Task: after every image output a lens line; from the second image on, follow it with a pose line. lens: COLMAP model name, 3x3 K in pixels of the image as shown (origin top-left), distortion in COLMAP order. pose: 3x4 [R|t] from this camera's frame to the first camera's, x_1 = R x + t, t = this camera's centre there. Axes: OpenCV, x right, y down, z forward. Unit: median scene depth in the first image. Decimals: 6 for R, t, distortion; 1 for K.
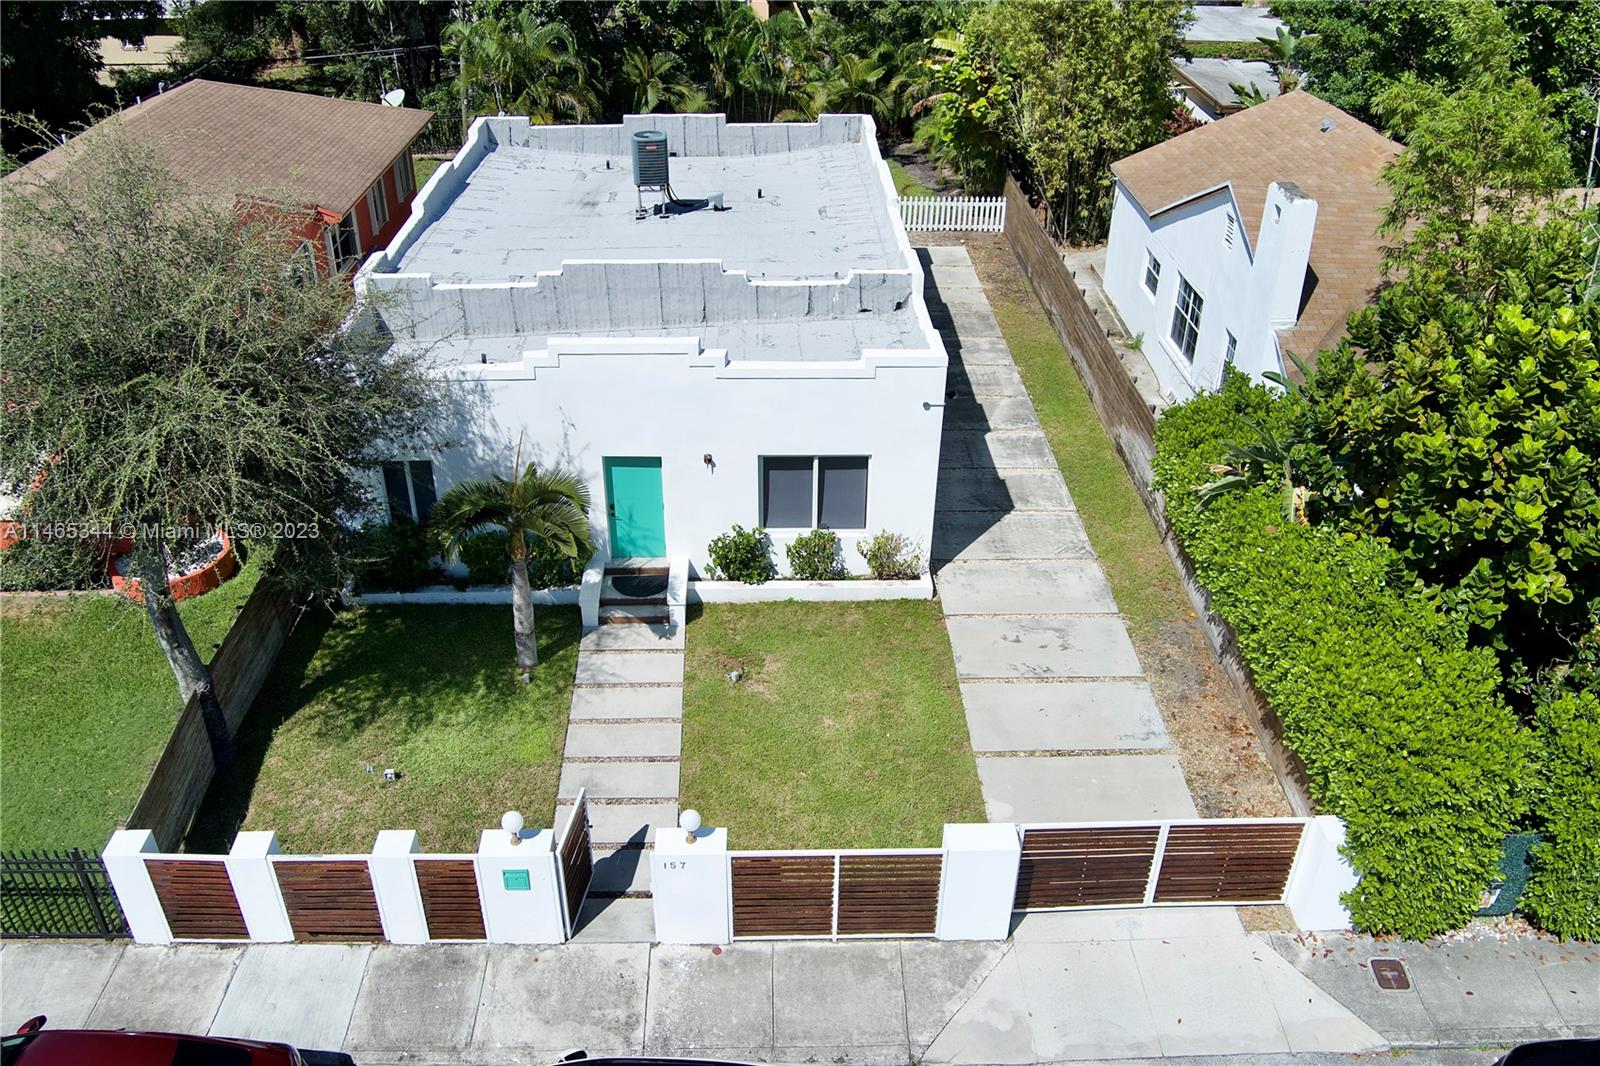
lens RADIAL K [[1293.5, 0, 794.0], [0, 1293.5, 527.7], [0, 0, 1]] dist [-0.082211, 0.041394]
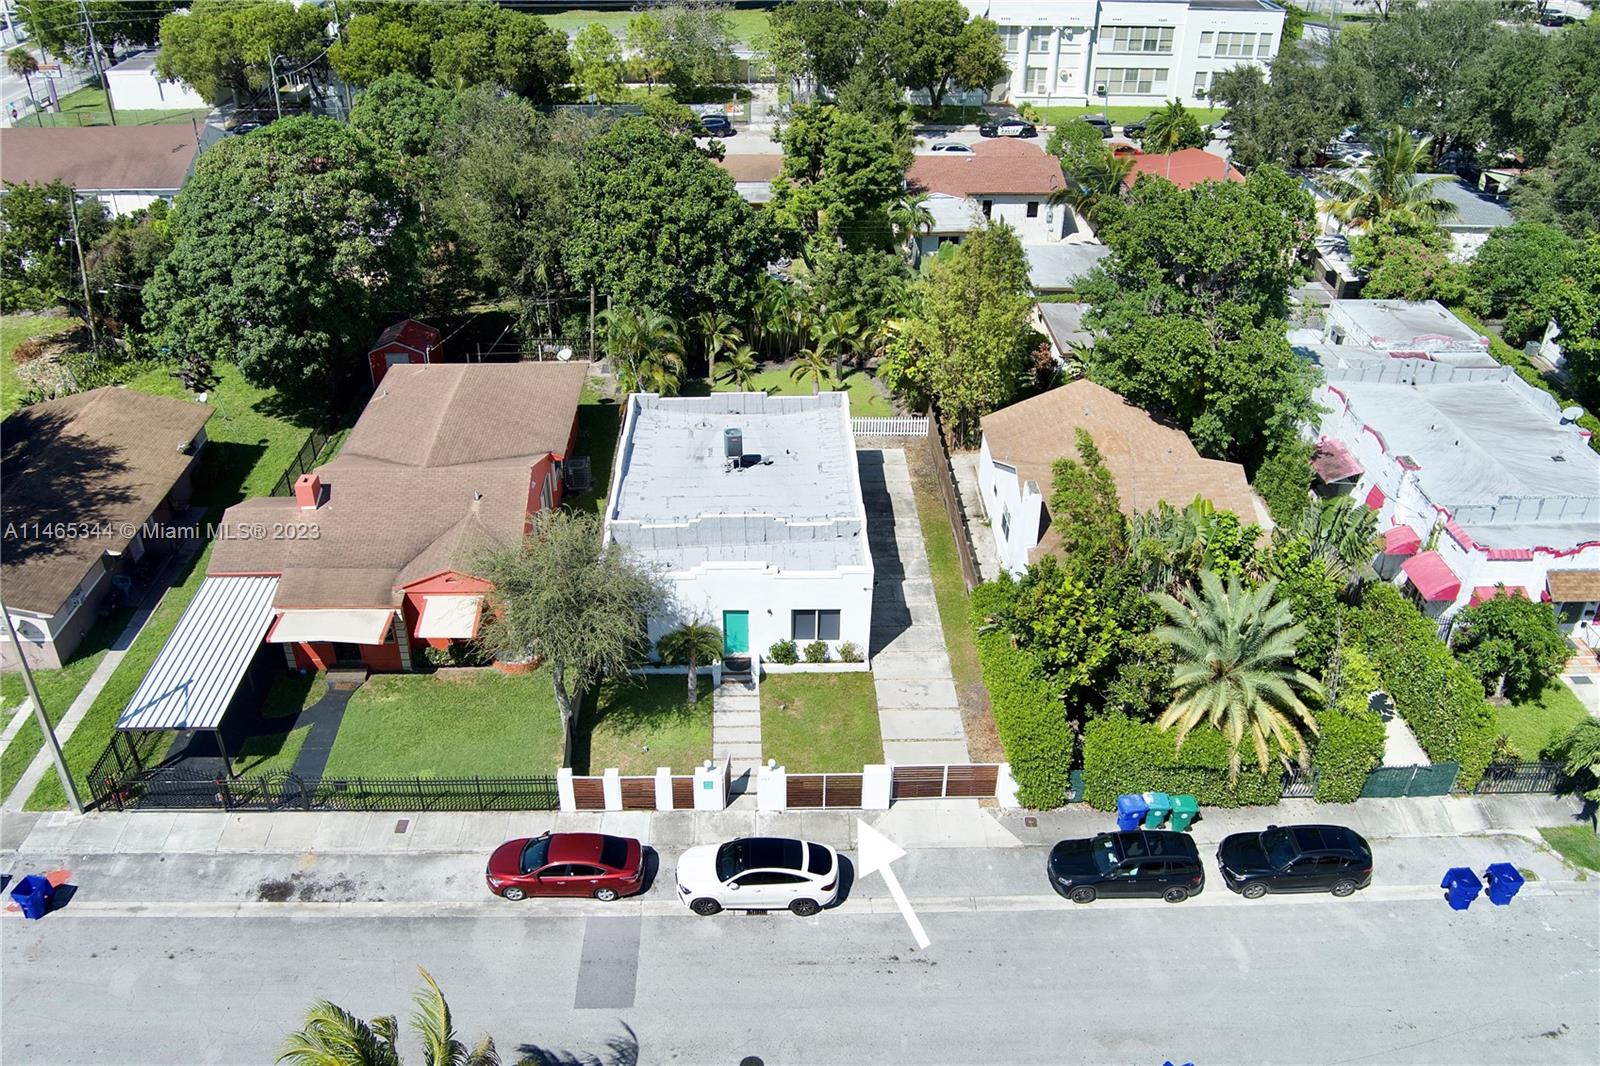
lens RADIAL K [[1293.5, 0, 794.0], [0, 1293.5, 527.7], [0, 0, 1]] dist [-0.082211, 0.041394]
pose [[1.000000, 0.000262, -0.000094, -0.024978], [-0.000262, 1.000000, -0.000081, -0.215029], [0.000094, 0.000081, 1.000000, -1.368433]]
